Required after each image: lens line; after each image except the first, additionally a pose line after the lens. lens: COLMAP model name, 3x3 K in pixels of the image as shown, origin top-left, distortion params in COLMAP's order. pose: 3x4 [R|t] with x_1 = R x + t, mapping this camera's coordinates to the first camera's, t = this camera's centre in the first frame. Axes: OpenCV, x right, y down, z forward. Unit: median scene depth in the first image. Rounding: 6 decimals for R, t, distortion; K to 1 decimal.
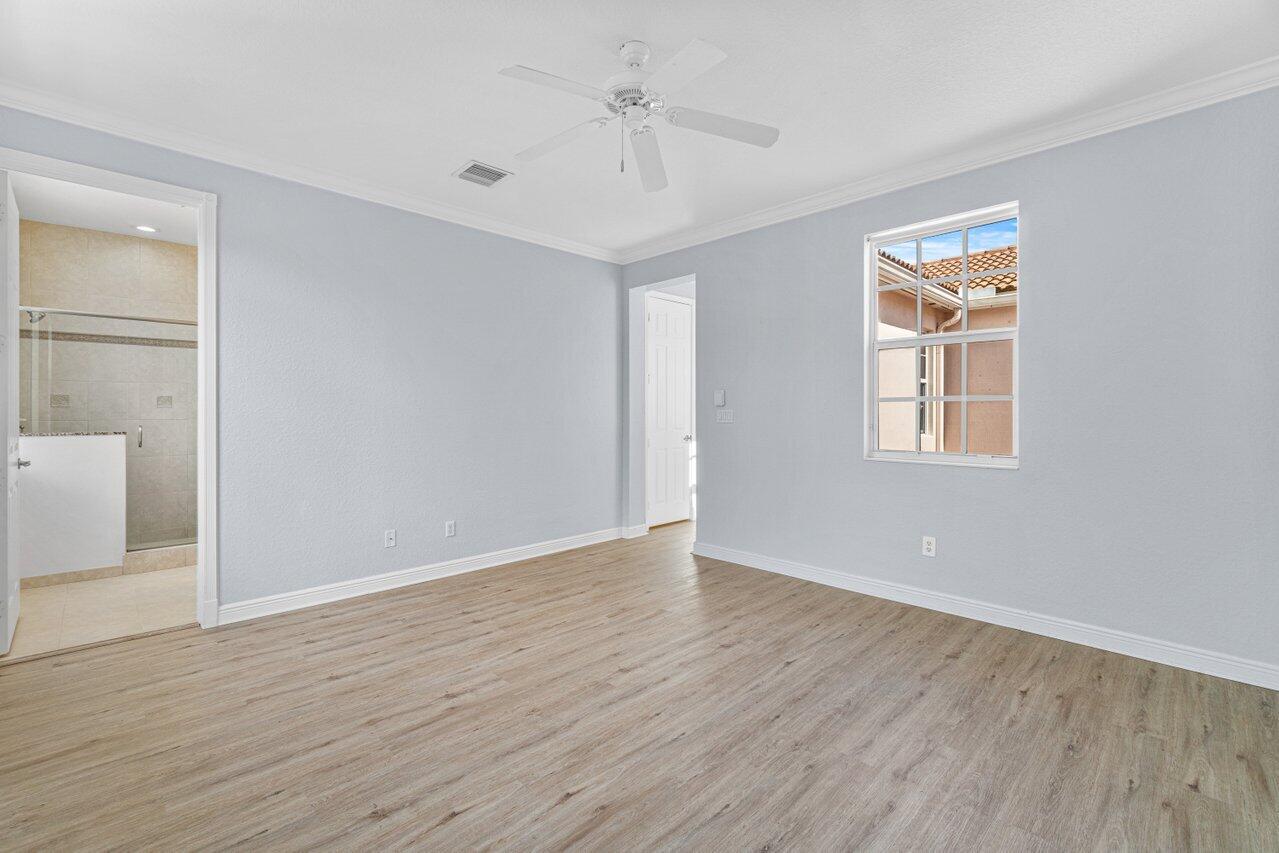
lens RADIAL K [[570.0, 0, 634.7], [0, 570.0, 415.6], [0, 0, 1]] dist [-0.001289, -0.000328]
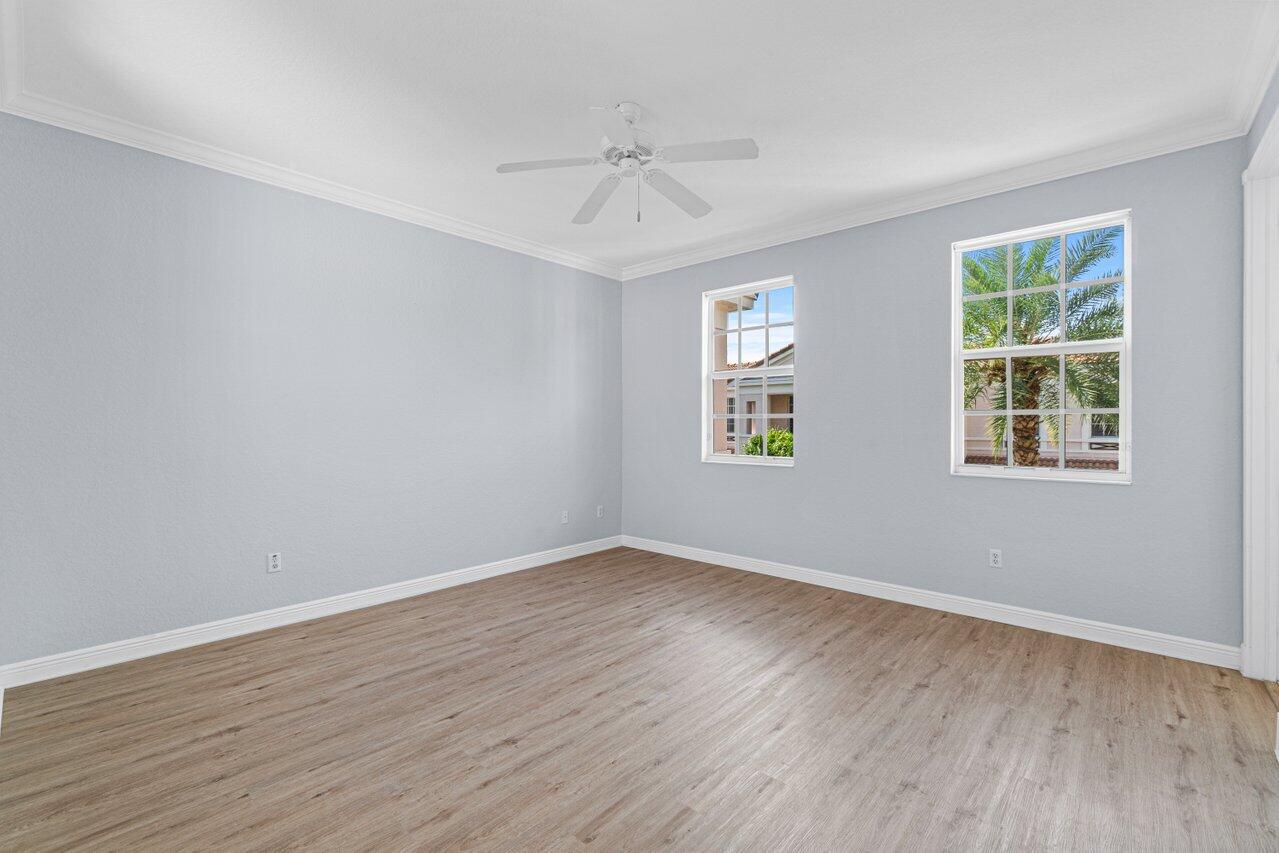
lens RADIAL K [[564.7, 0, 639.5], [0, 564.7, 426.5], [0, 0, 1]] dist [-0.001151, -0.000073]
pose [[-0.997975, -0.004898, -0.063419, 0.050920], [-0.005411, 0.999954, 0.007927, -0.012748], [0.063377, 0.008254, -0.997956, 2.167789]]
